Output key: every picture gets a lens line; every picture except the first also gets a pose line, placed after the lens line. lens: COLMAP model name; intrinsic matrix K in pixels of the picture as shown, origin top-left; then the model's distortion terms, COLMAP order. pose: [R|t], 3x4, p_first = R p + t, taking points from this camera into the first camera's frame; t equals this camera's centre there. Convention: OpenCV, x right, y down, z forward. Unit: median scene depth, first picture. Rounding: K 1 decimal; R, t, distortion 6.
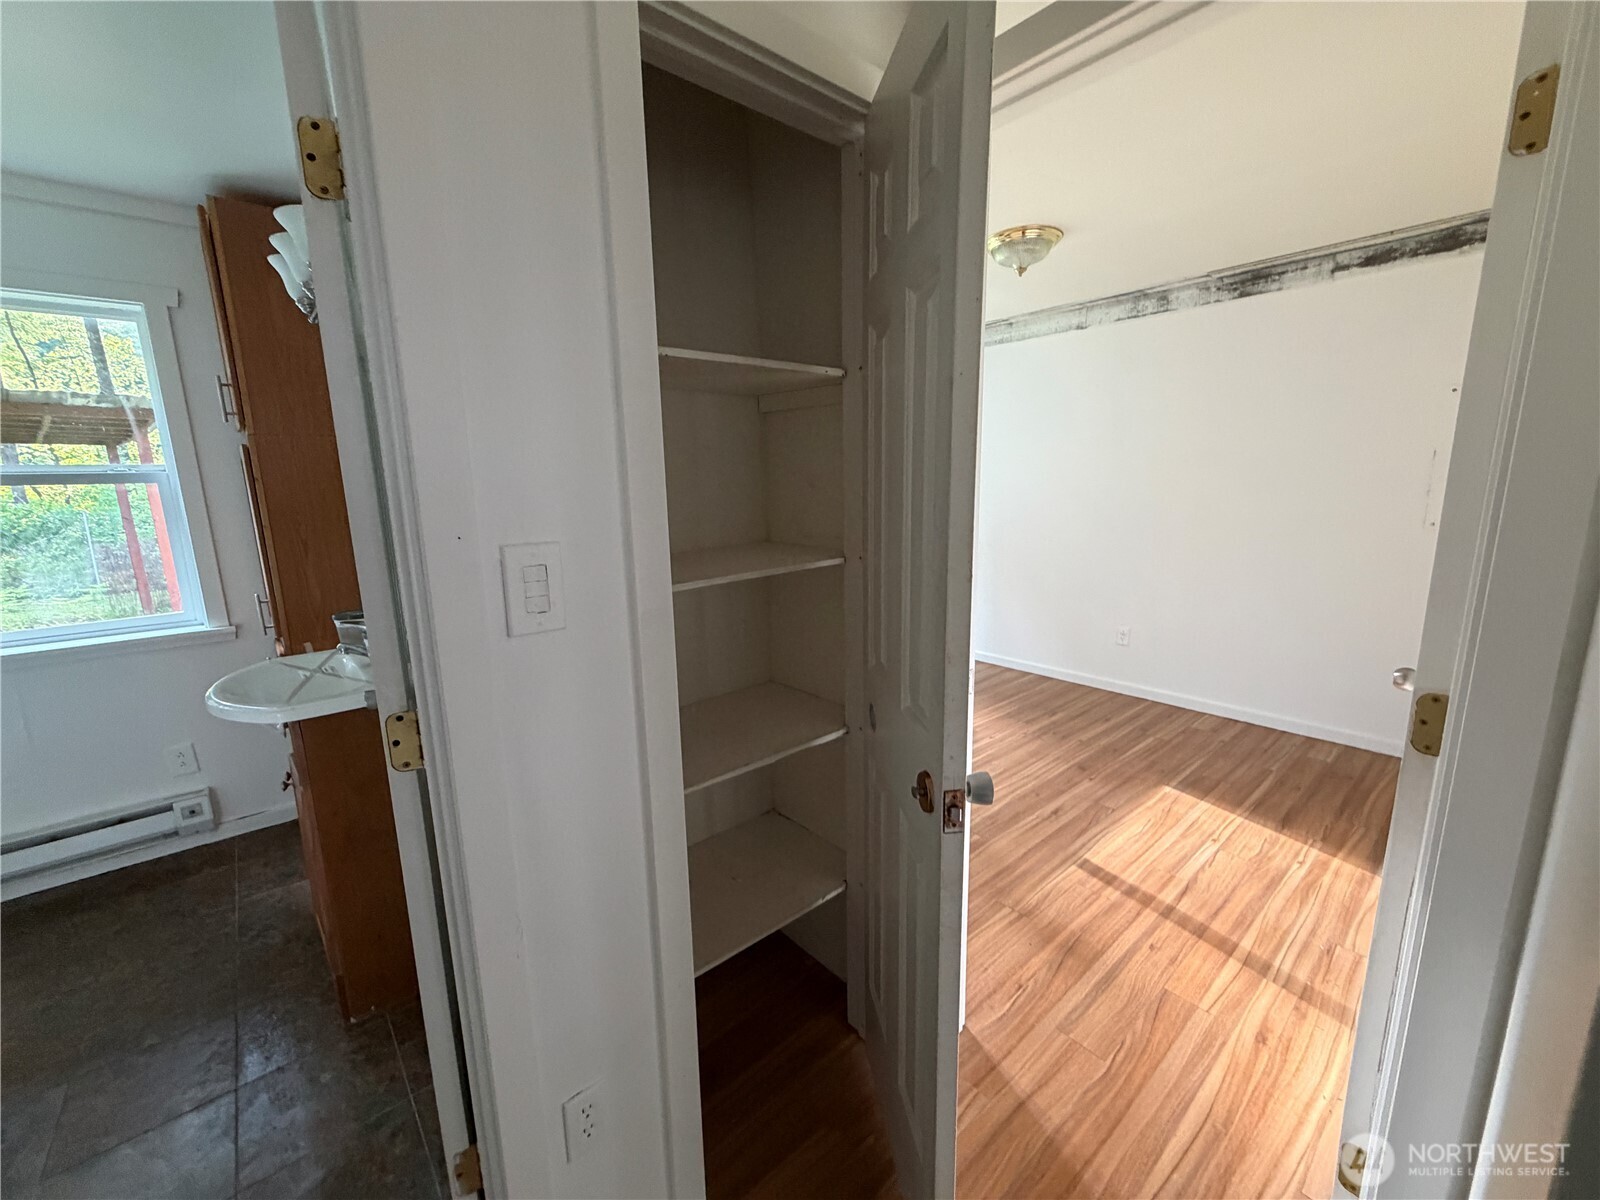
lens RADIAL K [[640.5, 0, 793.3], [0, 640.5, 602.0], [0, 0, 1]] dist [-0.000531, 0.000648]
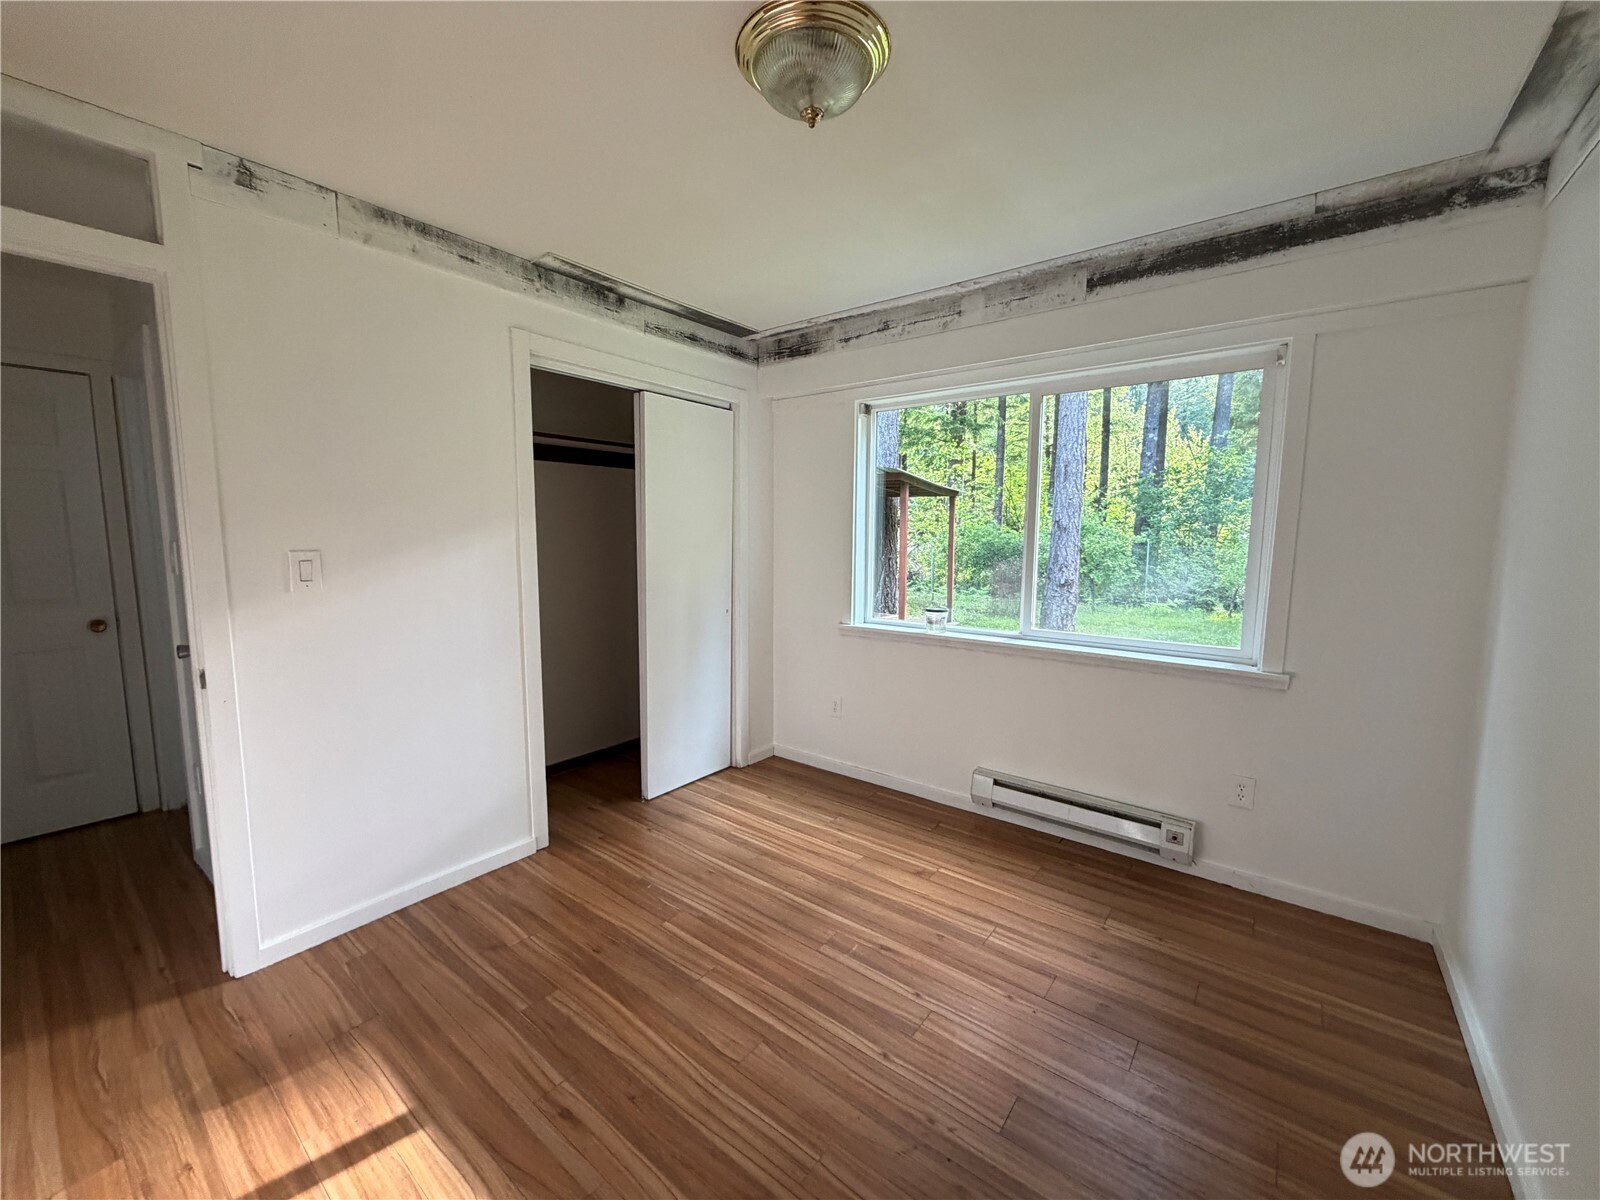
lens RADIAL K [[640.5, 0, 801.3], [0, 640.5, 605.8], [0, 0, 1]] dist [-0.000531, 0.000648]
pose [[0.194947, 0.142484, -0.970409, 0.765457], [-0.192638, 0.975683, 0.104559, -0.172240], [0.961710, 0.166554, 0.217654, 0.819778]]
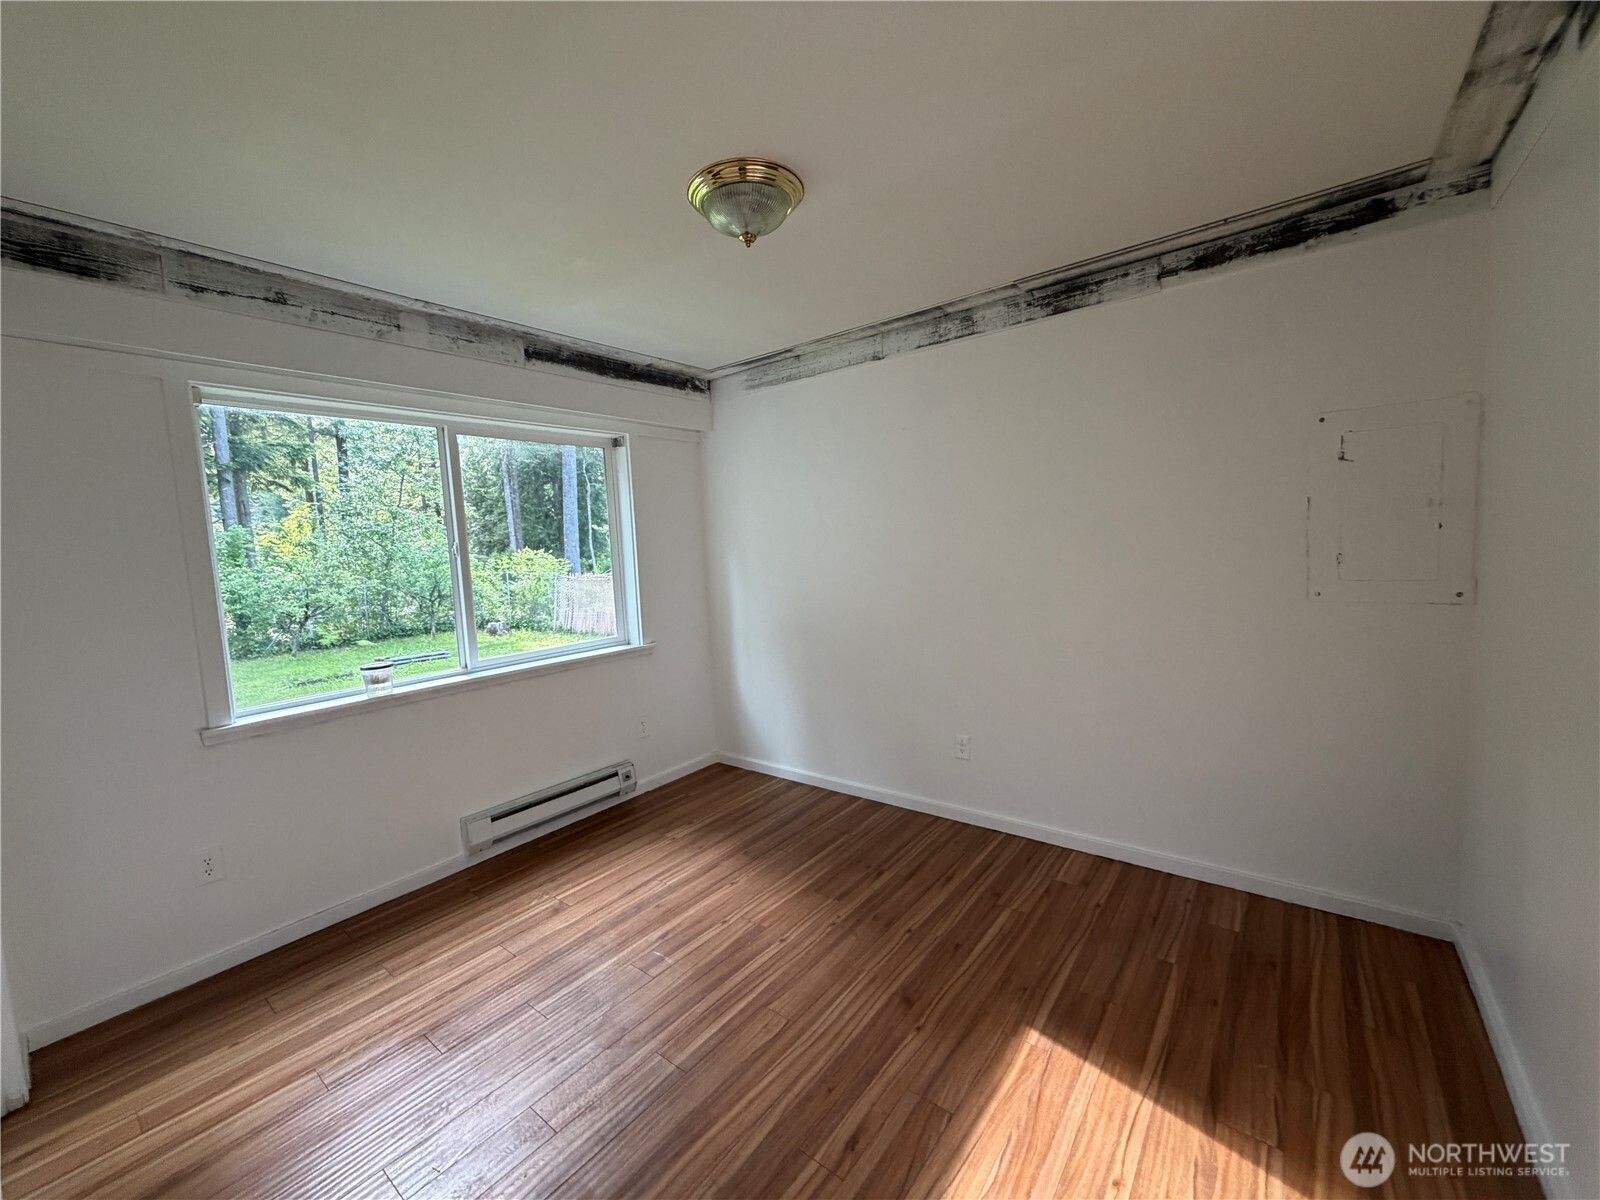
lens RADIAL K [[640.5, 0, 793.2], [0, 640.5, 601.8], [0, 0, 1]] dist [-0.000531, 0.000648]
pose [[0.980865, -0.044894, 0.189444, 0.224528], [0.064564, 0.992994, -0.098970, -0.070237], [-0.183673, 0.109308, 0.976891, 0.340206]]
